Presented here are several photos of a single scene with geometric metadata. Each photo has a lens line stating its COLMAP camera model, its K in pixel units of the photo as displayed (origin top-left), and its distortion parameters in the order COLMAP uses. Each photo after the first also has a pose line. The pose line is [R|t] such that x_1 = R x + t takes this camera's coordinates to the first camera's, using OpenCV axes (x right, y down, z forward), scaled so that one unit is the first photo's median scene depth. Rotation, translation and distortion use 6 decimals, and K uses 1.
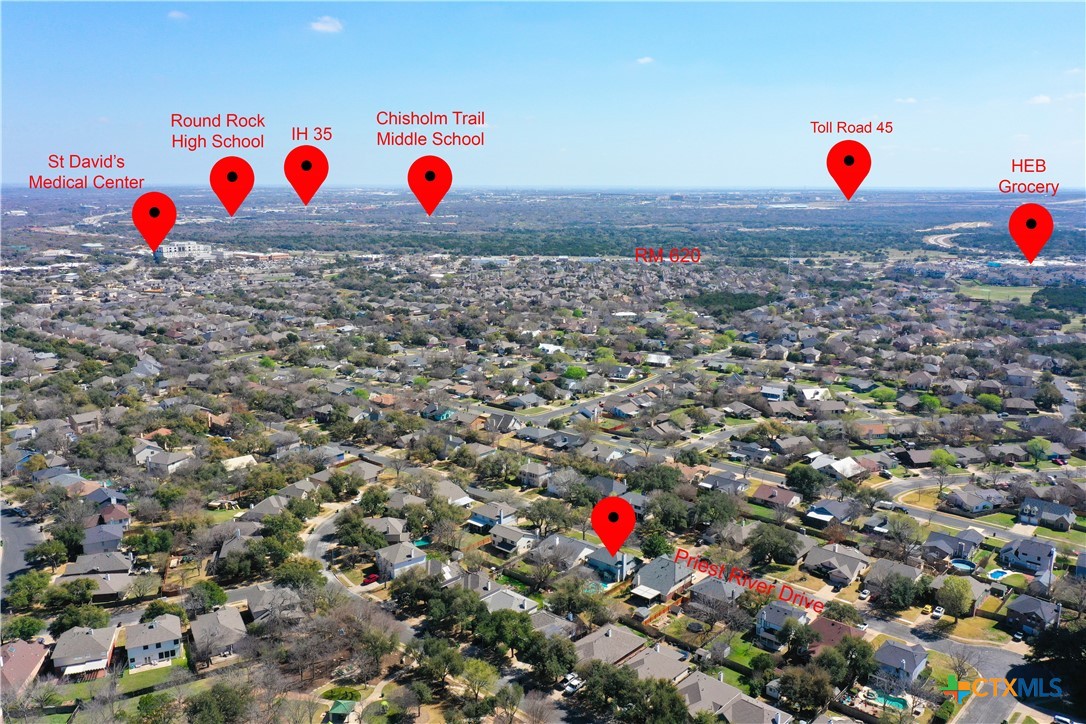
lens RADIAL K [[855.2, 0, 543.0], [0, 855.2, 362.0], [0, 0, 1]] dist [0.009037, 0.005171]
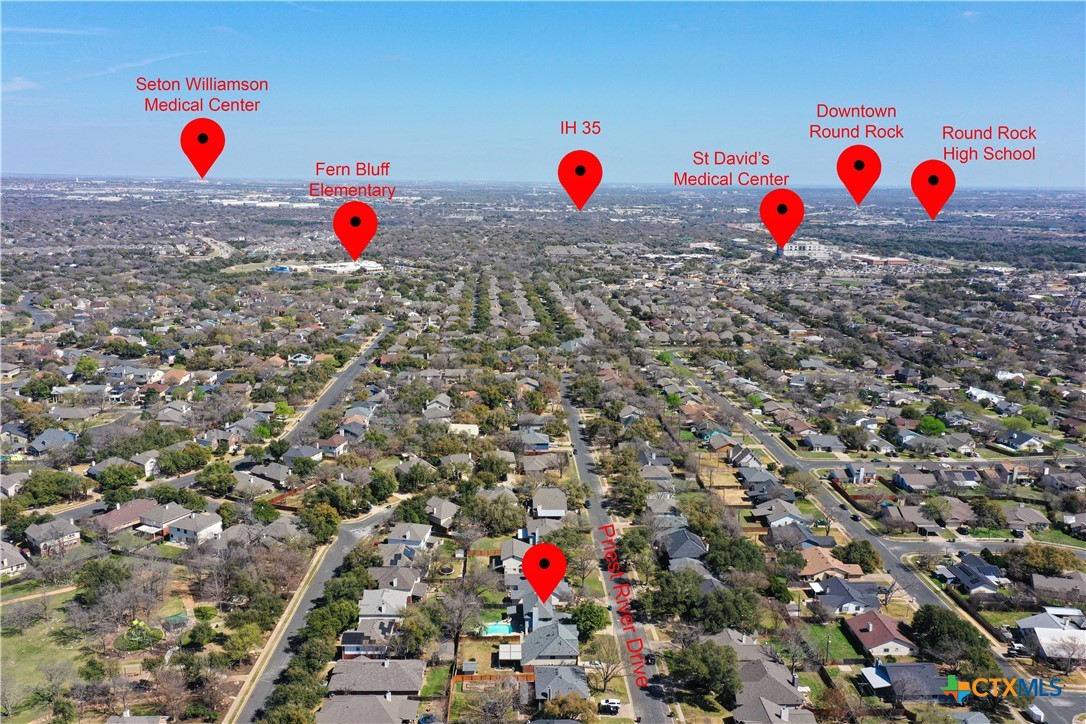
lens RADIAL K [[895.6, 0, 604.5], [0, 895.6, 366.7], [0, 0, 1]] dist [0.000025, 0.003067]
pose [[0.698966, 0.159985, -0.697031, 0.509374], [-0.164222, 0.984517, 0.061291, -0.055134], [0.696045, 0.071628, 0.714417, 0.270551]]
